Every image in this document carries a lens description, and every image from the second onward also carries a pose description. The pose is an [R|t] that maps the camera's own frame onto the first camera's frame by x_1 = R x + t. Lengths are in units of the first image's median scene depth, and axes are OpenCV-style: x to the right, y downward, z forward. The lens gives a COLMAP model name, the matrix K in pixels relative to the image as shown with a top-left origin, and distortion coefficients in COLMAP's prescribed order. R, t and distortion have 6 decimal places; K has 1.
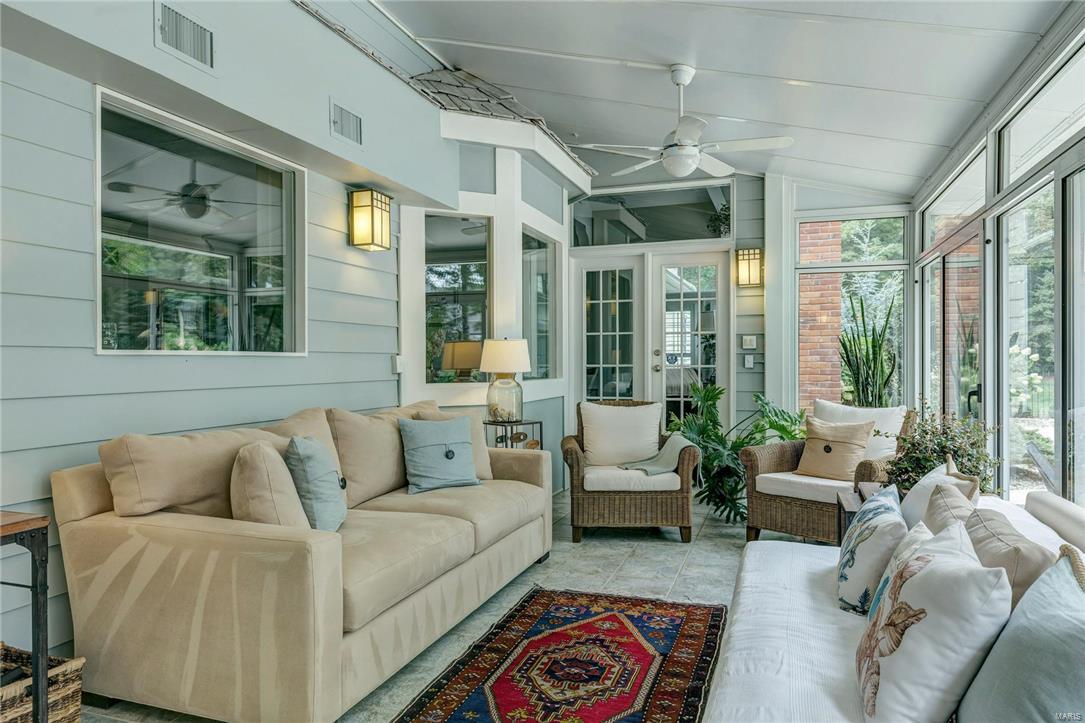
lens RADIAL K [[703.0, 0, 540.0], [0, 703.0, 365.5], [0, 0, 1]] dist [0.001020, 0.000350]
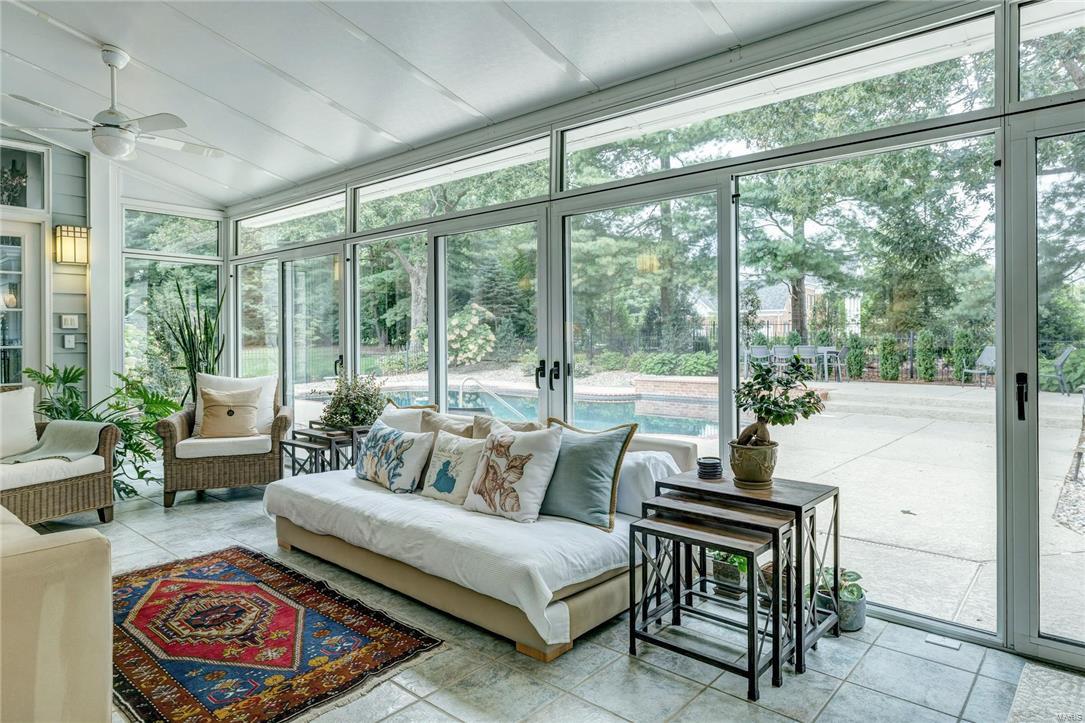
lens RADIAL K [[658.2, 0, 553.8], [0, 658.2, 341.5], [0, 0, 1]] dist [0.002825, 0.001270]
pose [[0.365689, -0.004672, 0.930725, -0.595947], [0.011582, 0.999933, 0.000469, 0.002388], [-0.930665, 0.010608, 0.365719, 0.091789]]
